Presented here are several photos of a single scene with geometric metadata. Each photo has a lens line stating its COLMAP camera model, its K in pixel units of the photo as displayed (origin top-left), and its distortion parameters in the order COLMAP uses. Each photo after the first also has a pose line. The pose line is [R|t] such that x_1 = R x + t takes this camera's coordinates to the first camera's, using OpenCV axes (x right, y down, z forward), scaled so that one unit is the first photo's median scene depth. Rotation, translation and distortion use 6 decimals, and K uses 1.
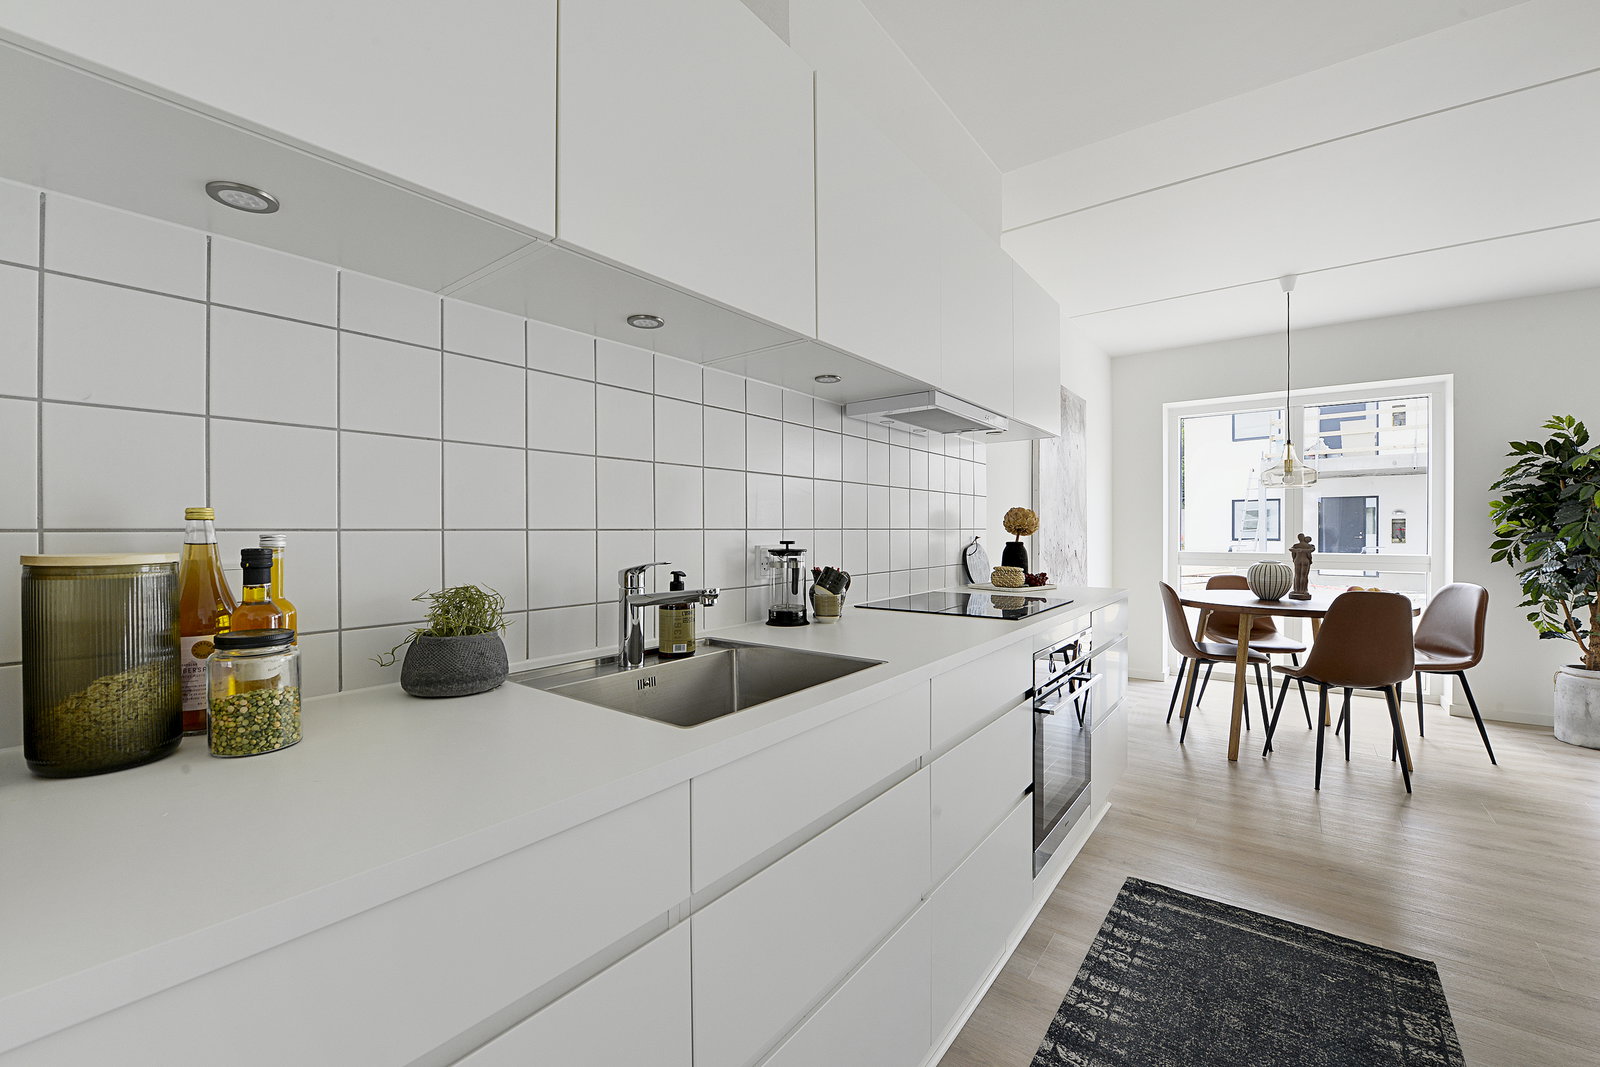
lens RADIAL K [[648.1, 0, 801.4], [0, 648.1, 534.0], [0, 0, 1]] dist [-0.022452, 0.000335]
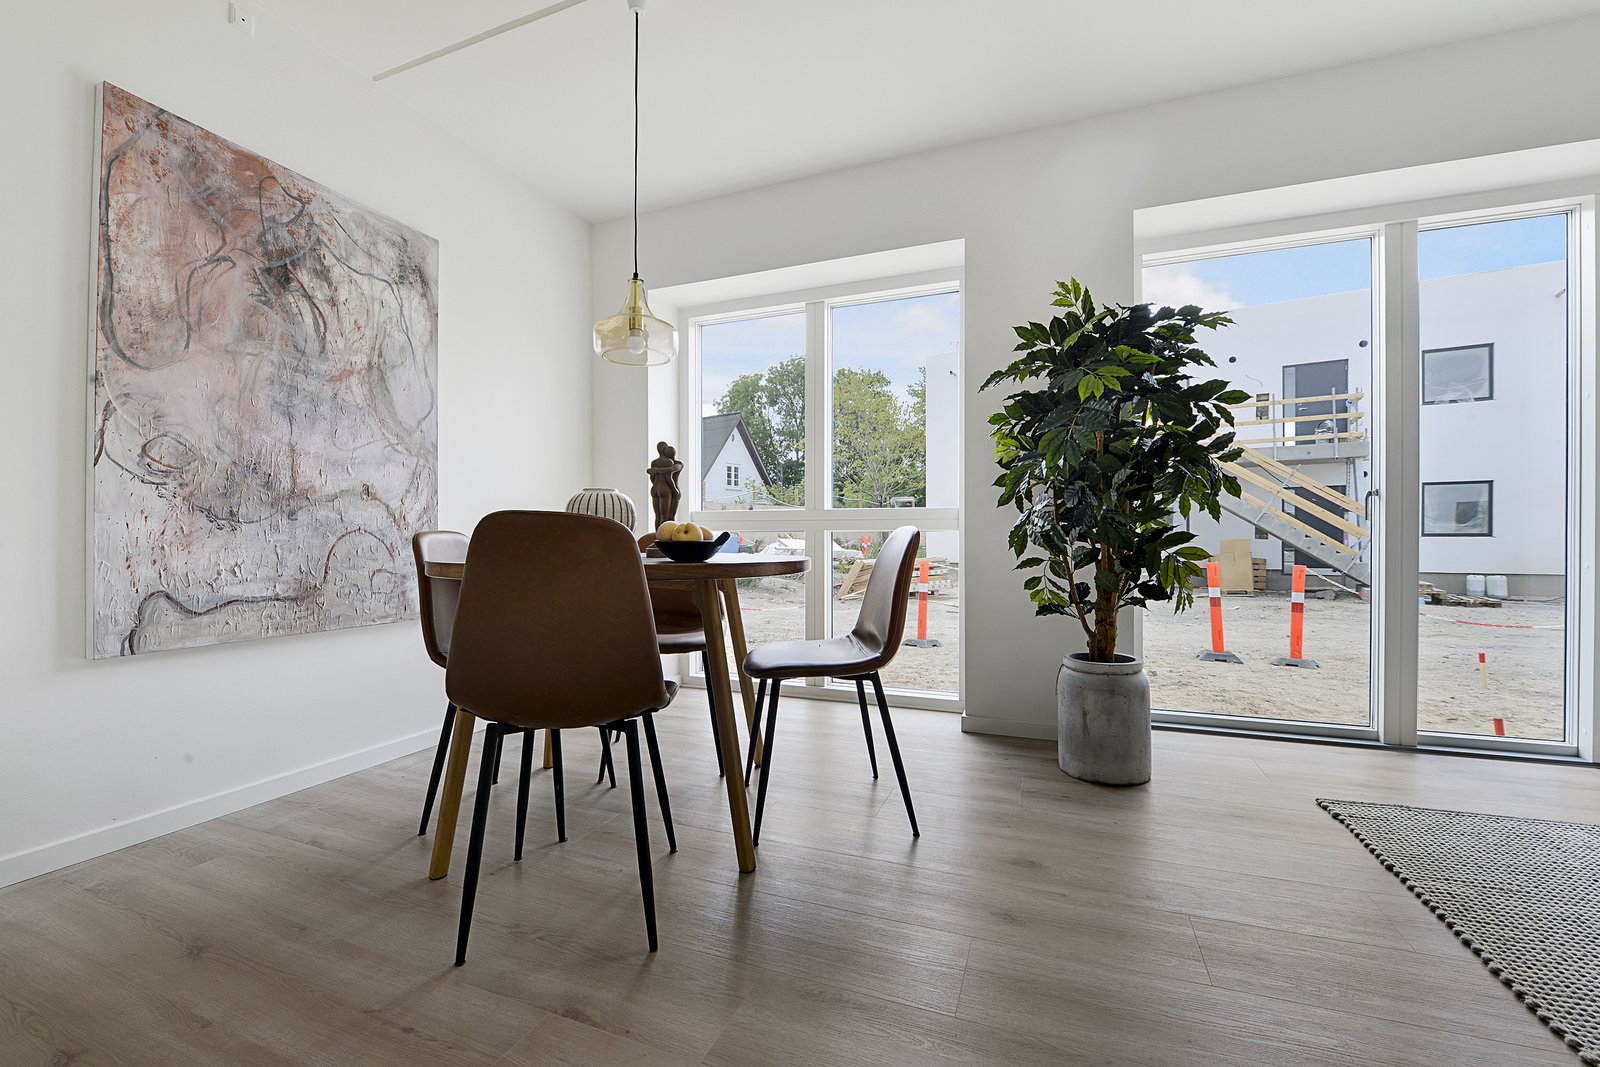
lens RADIAL K [[648.1, 0, 797.2], [0, 648.1, 544.8], [0, 0, 1]] dist [-0.022452, 0.000335]
pose [[0.963808, 0.002228, 0.266588, 0.762456], [-0.002100, 0.999998, -0.000764, 0.094638], [-0.266589, 0.000177, 0.963810, 0.419635]]
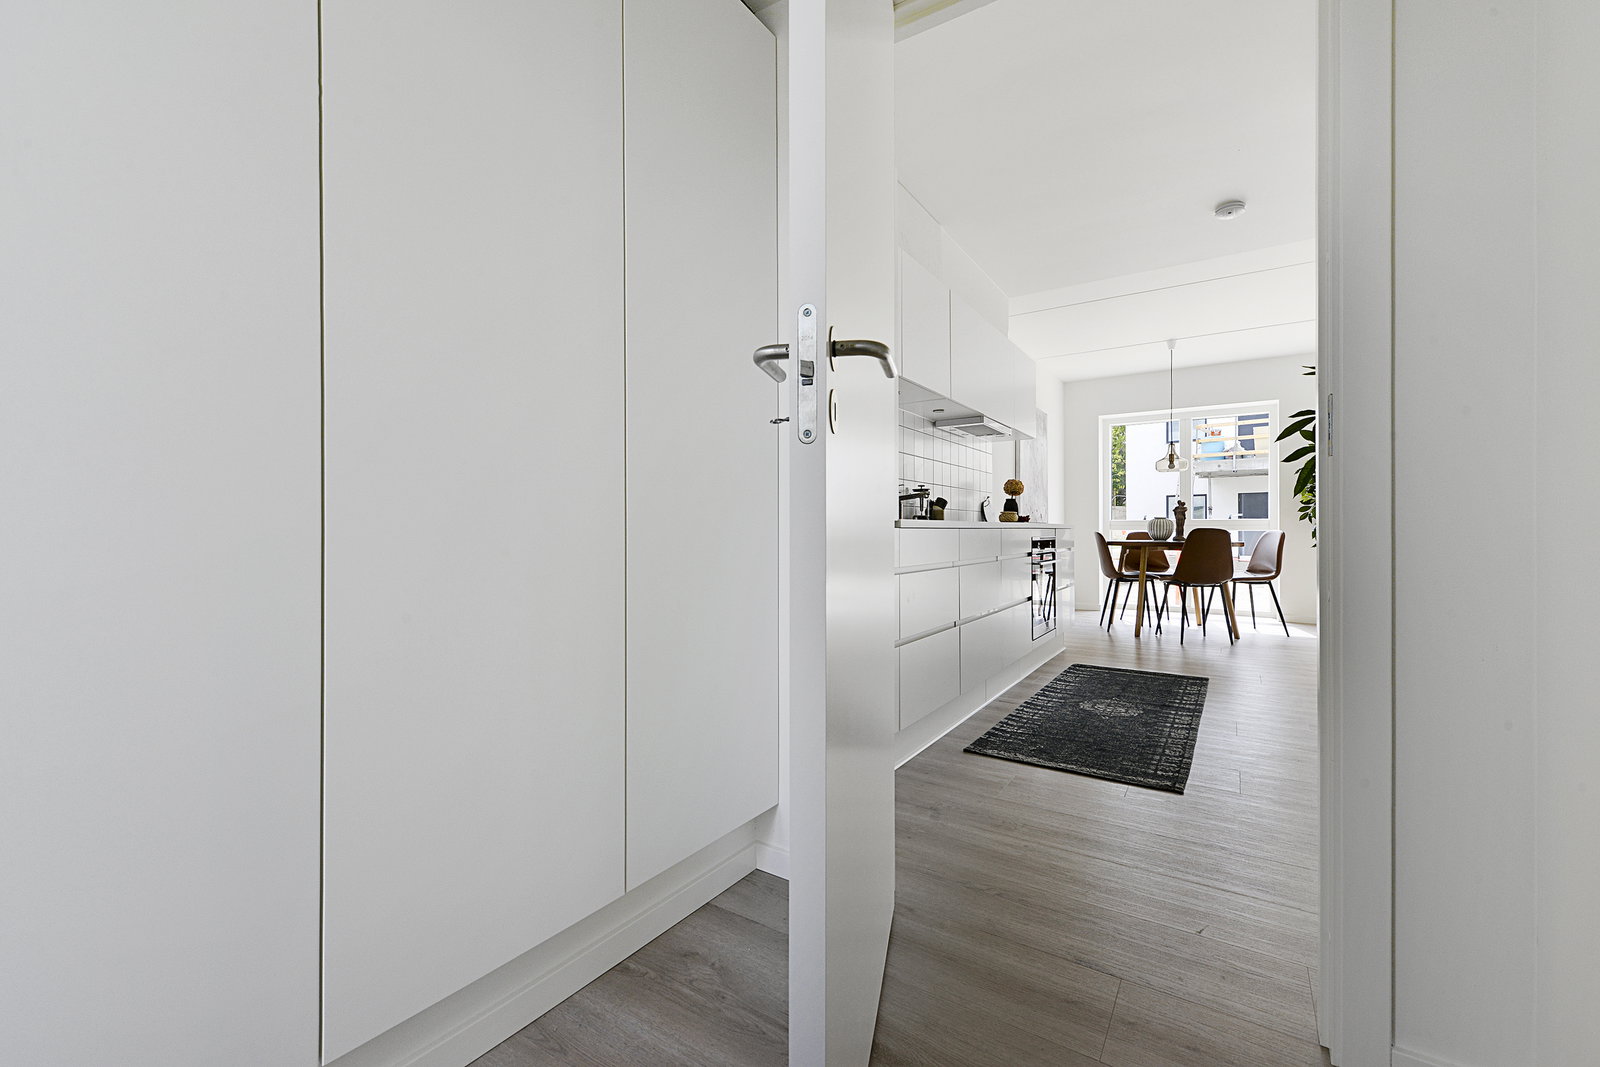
lens RADIAL K [[648.1, 0, 805.0], [0, 648.1, 524.3], [0, 0, 1]] dist [-0.022452, 0.000335]
pose [[0.997665, 0.002840, 0.068237, -0.275714], [-0.002072, 0.999934, -0.011323, 0.082223], [-0.068265, 0.011155, 0.997605, -0.562688]]
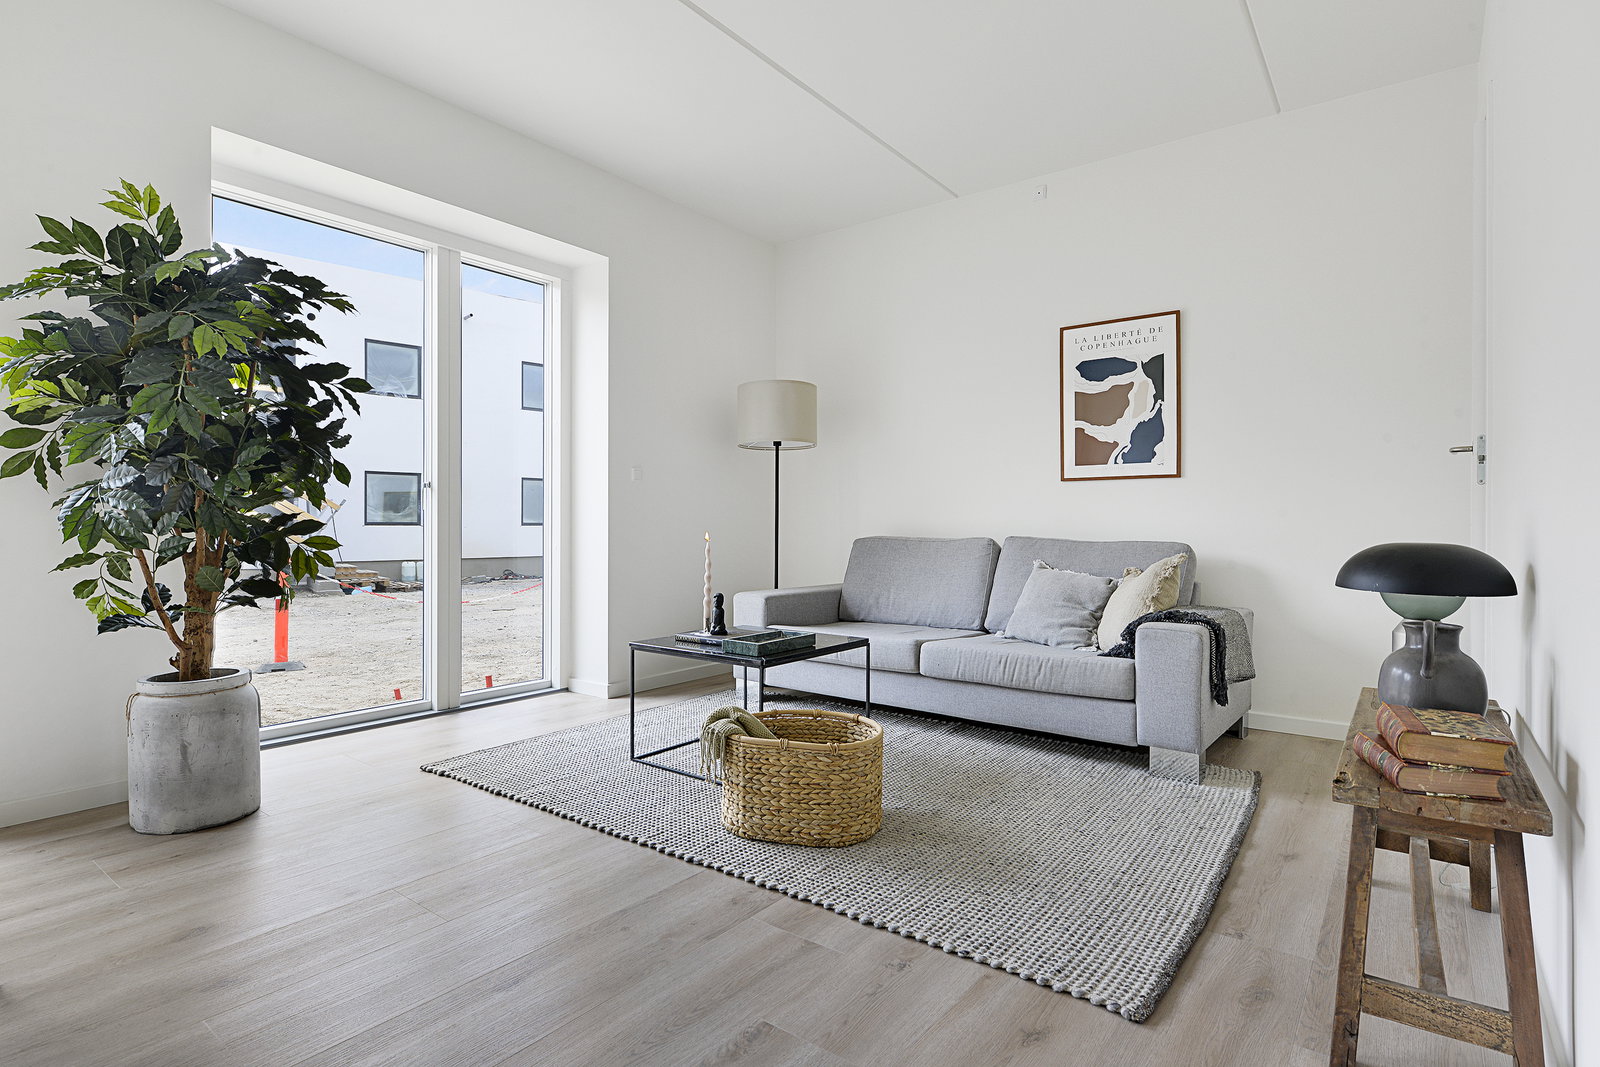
lens RADIAL K [[816.0, 0, 799.0], [0, 816.0, 529.8], [0, 0, 1]] dist [-0.005143, -0.000974]
pose [[0.003947, 0.002928, 0.999988, 0.569732], [0.007175, 0.999970, -0.002957, 0.095231], [-0.999966, 0.007187, 0.003926, 0.472486]]
